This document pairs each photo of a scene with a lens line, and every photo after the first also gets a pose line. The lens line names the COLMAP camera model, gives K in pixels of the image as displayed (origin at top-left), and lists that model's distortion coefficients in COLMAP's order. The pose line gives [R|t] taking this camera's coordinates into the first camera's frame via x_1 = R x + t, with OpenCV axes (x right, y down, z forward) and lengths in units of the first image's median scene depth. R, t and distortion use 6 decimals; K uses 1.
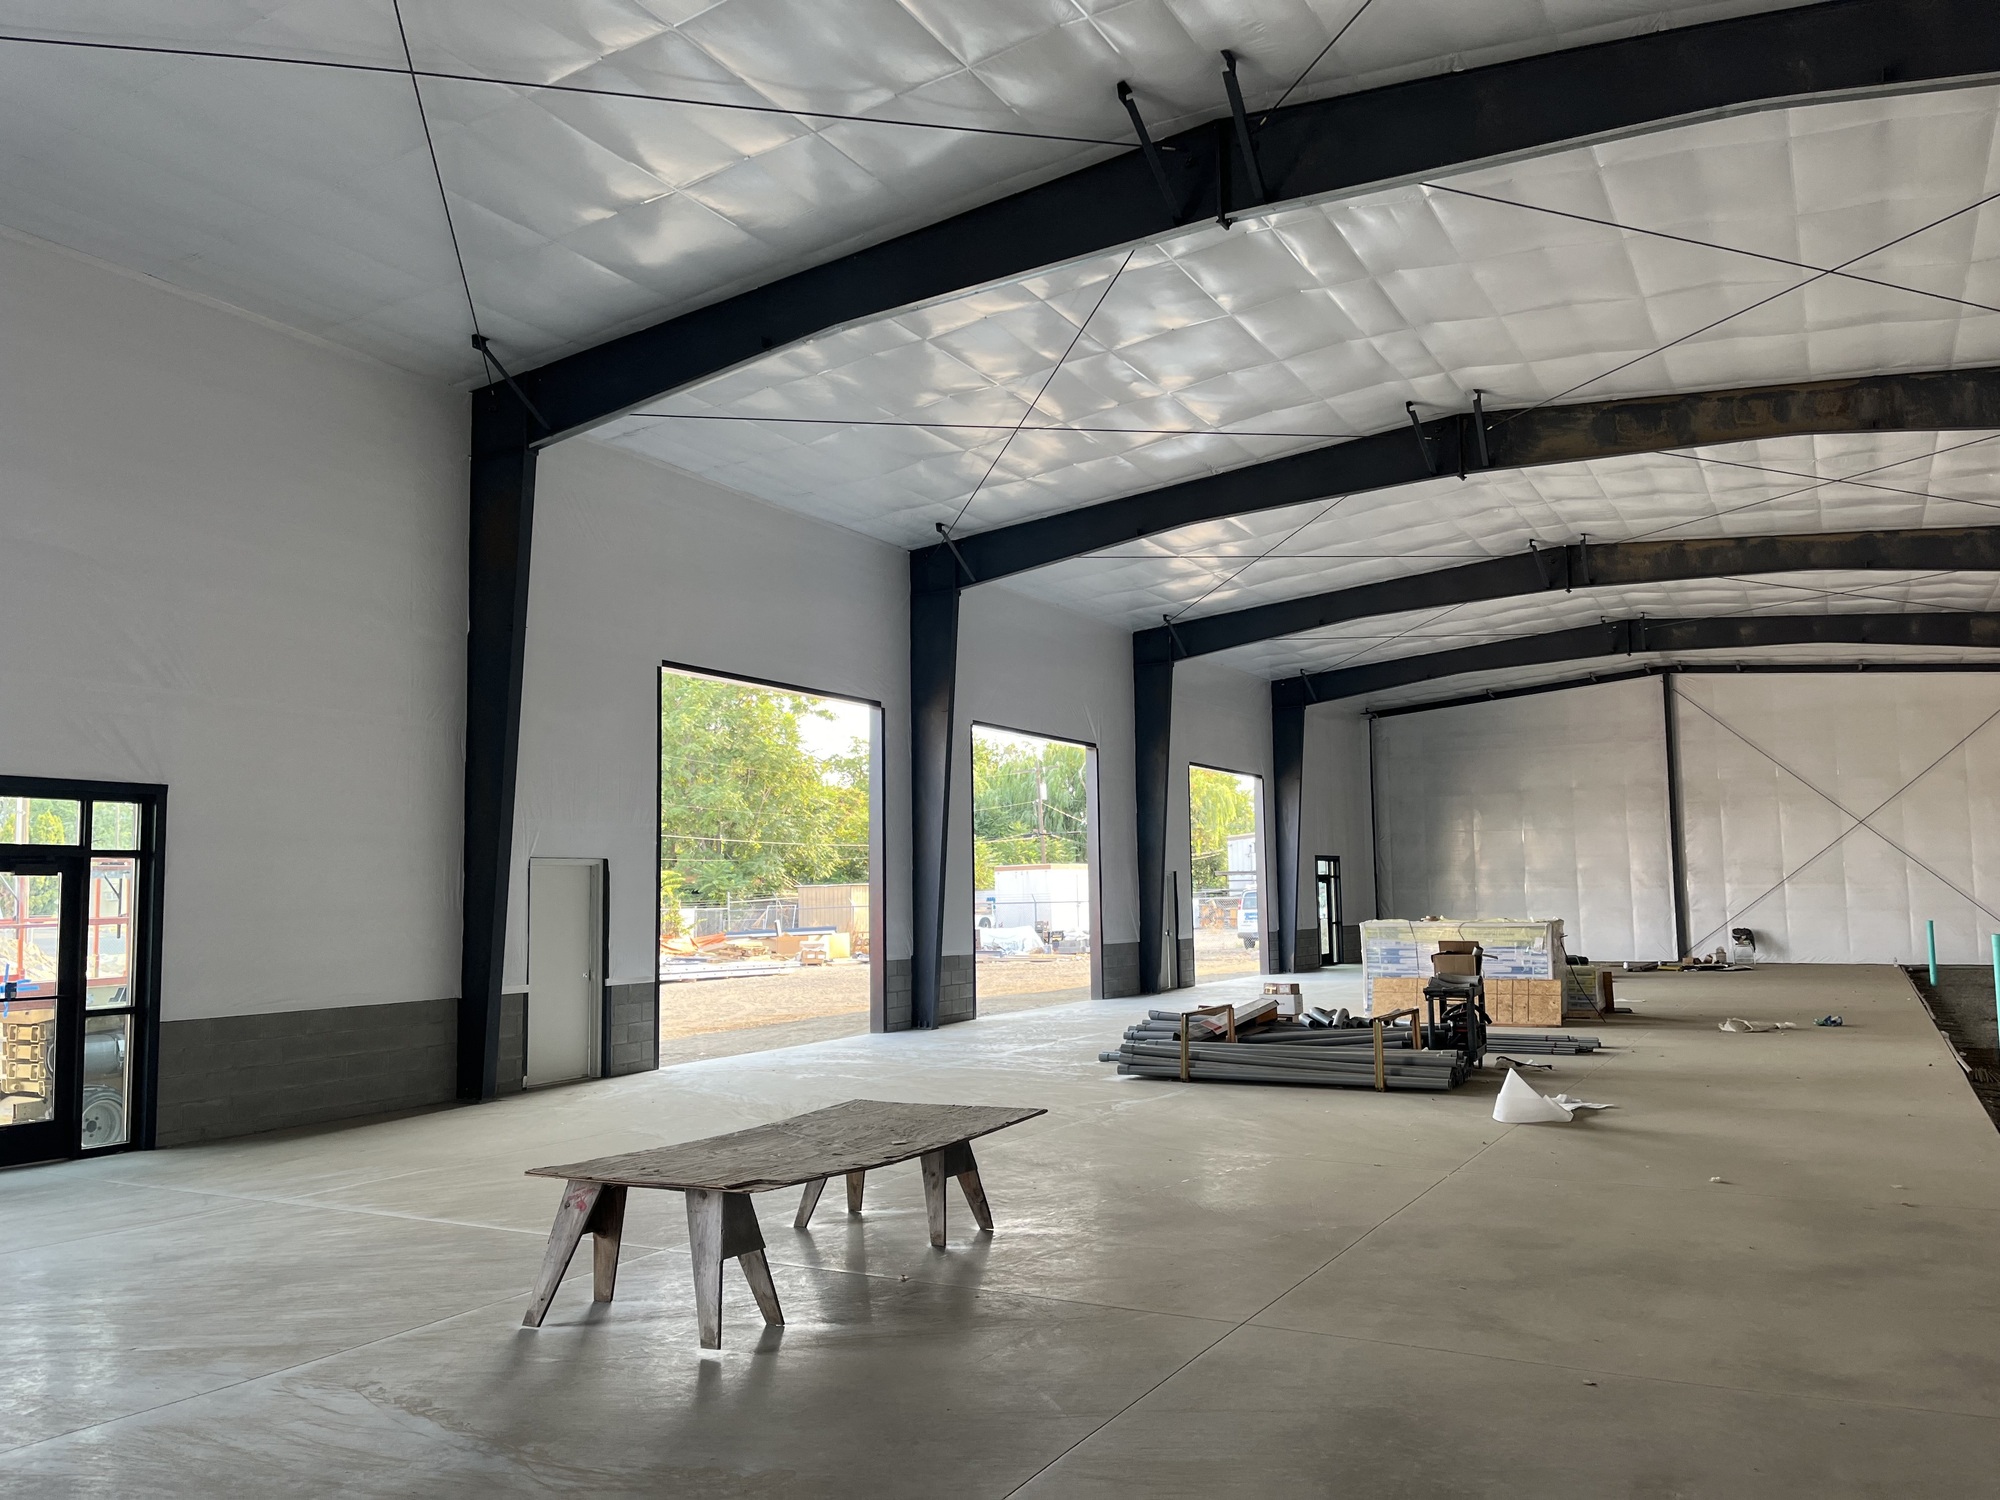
lens RADIAL K [[1522.6, 0, 1002.3], [0, 1522.6, 760.3], [0, 0, 1]] dist [0.091799, -0.116147]
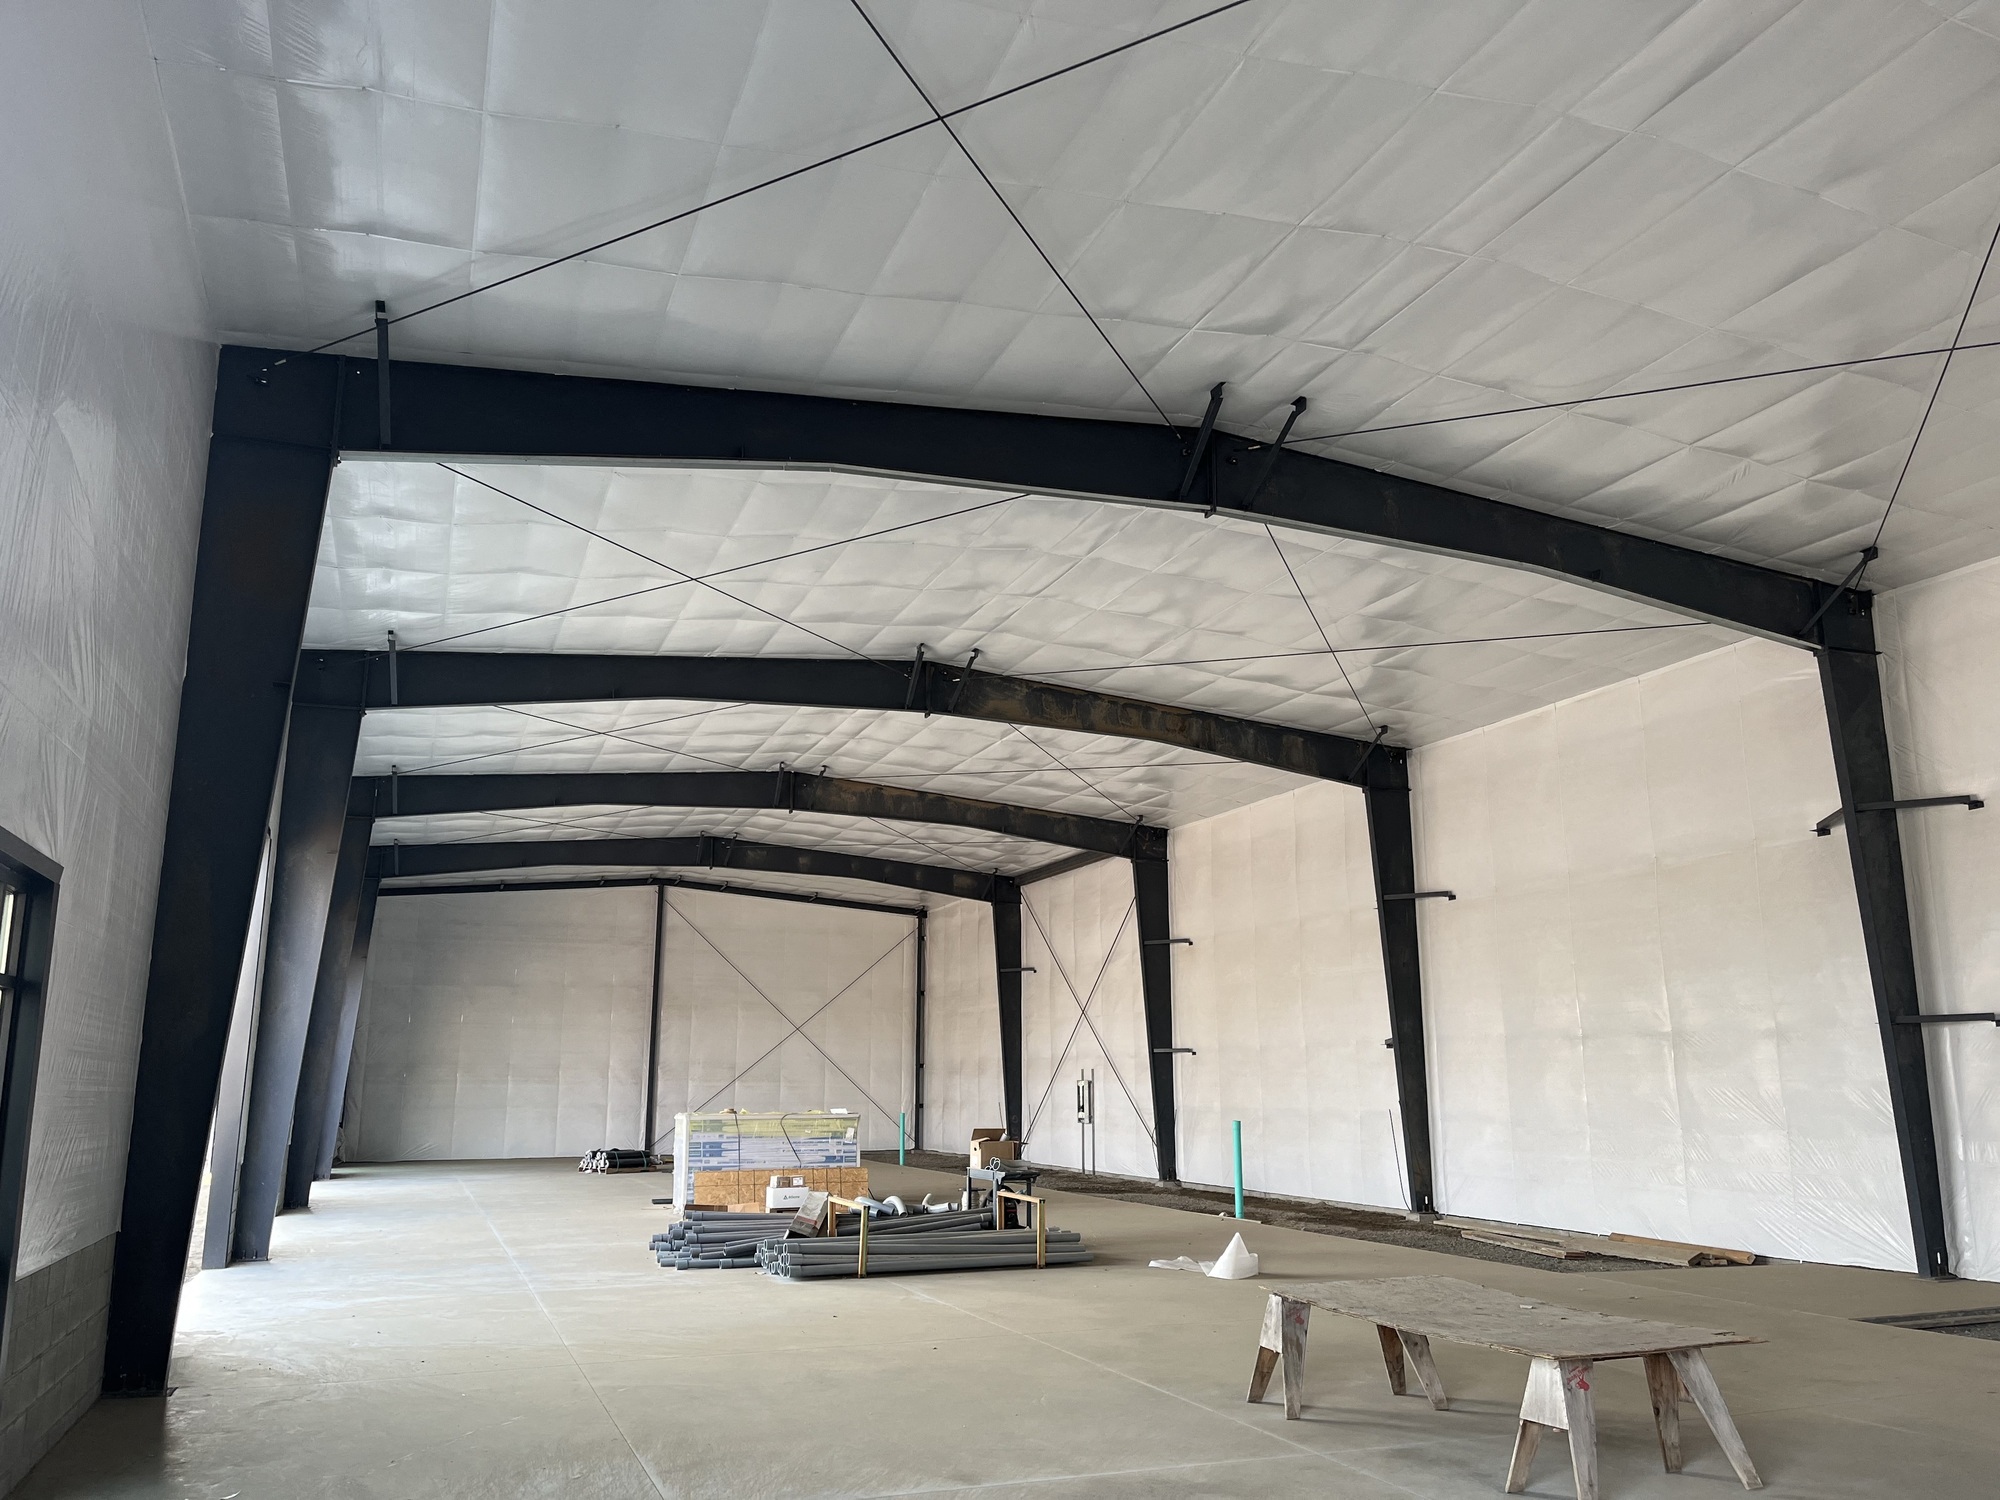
lens RADIAL K [[1522.6, 0, 1002.3], [0, 1522.6, 760.3], [0, 0, 1]] dist [0.091799, -0.116147]
pose [[0.641537, 0.173634, 0.747183, -0.390325], [-0.077968, 0.983760, -0.161667, 0.021831], [-0.763120, 0.045459, 0.644657, 0.172789]]
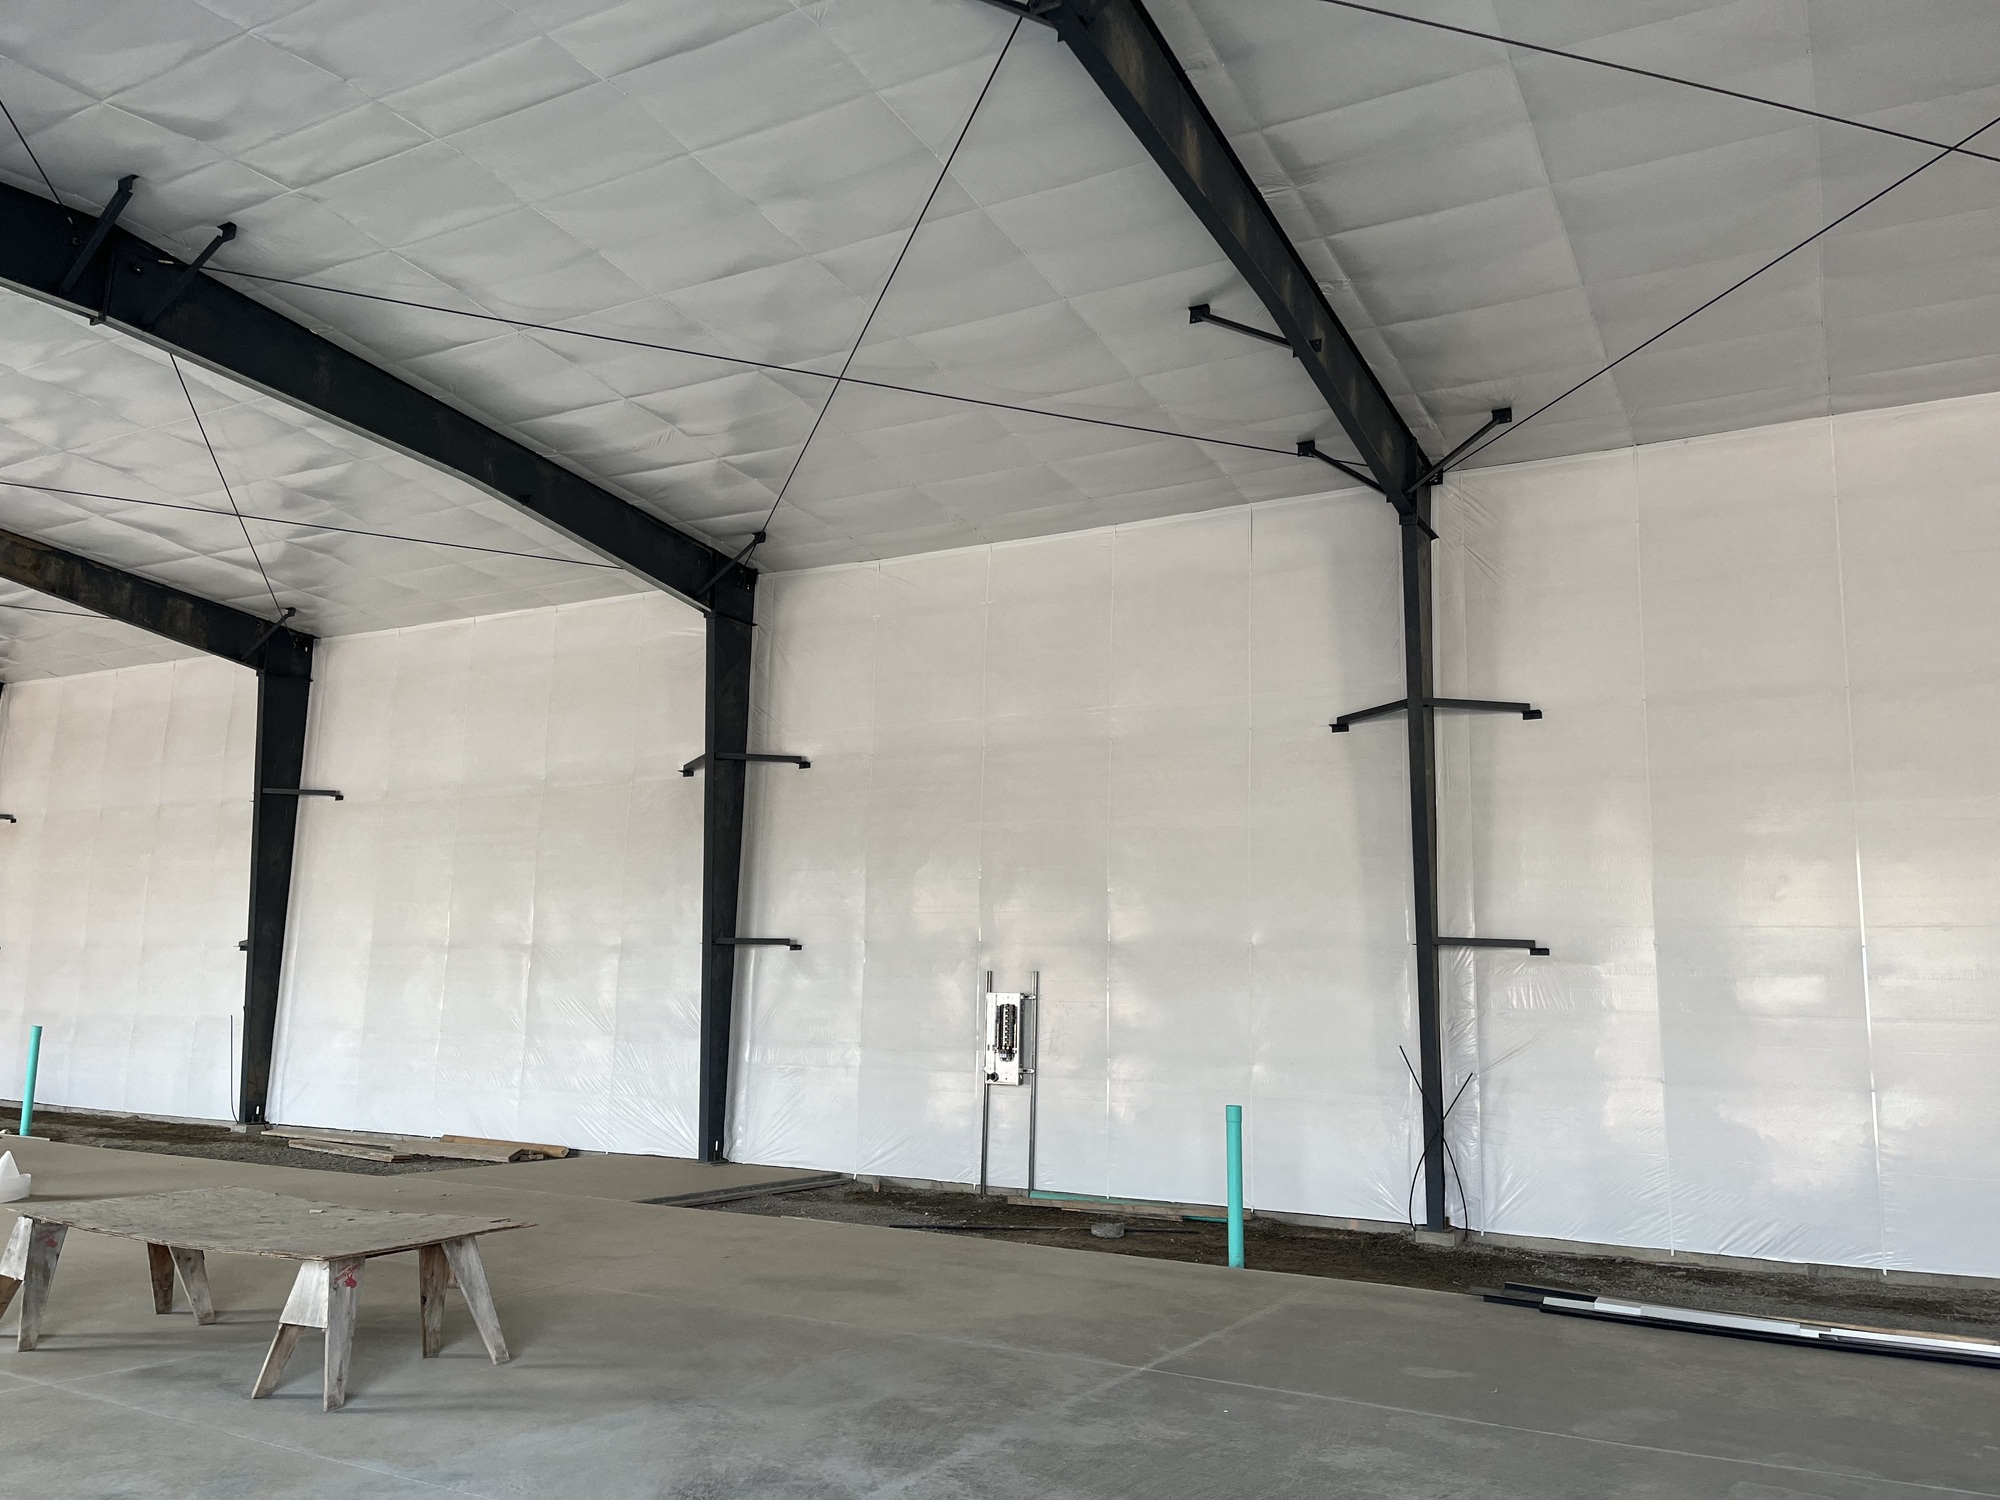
lens RADIAL K [[1522.6, 0, 1002.3], [0, 1522.6, 760.3], [0, 0, 1]] dist [0.091799, -0.116147]
pose [[0.010110, 0.175928, 0.984351, -0.387460], [-0.115728, 0.977992, -0.173603, 0.021475], [-0.993229, -0.112162, 0.030247, 0.160796]]
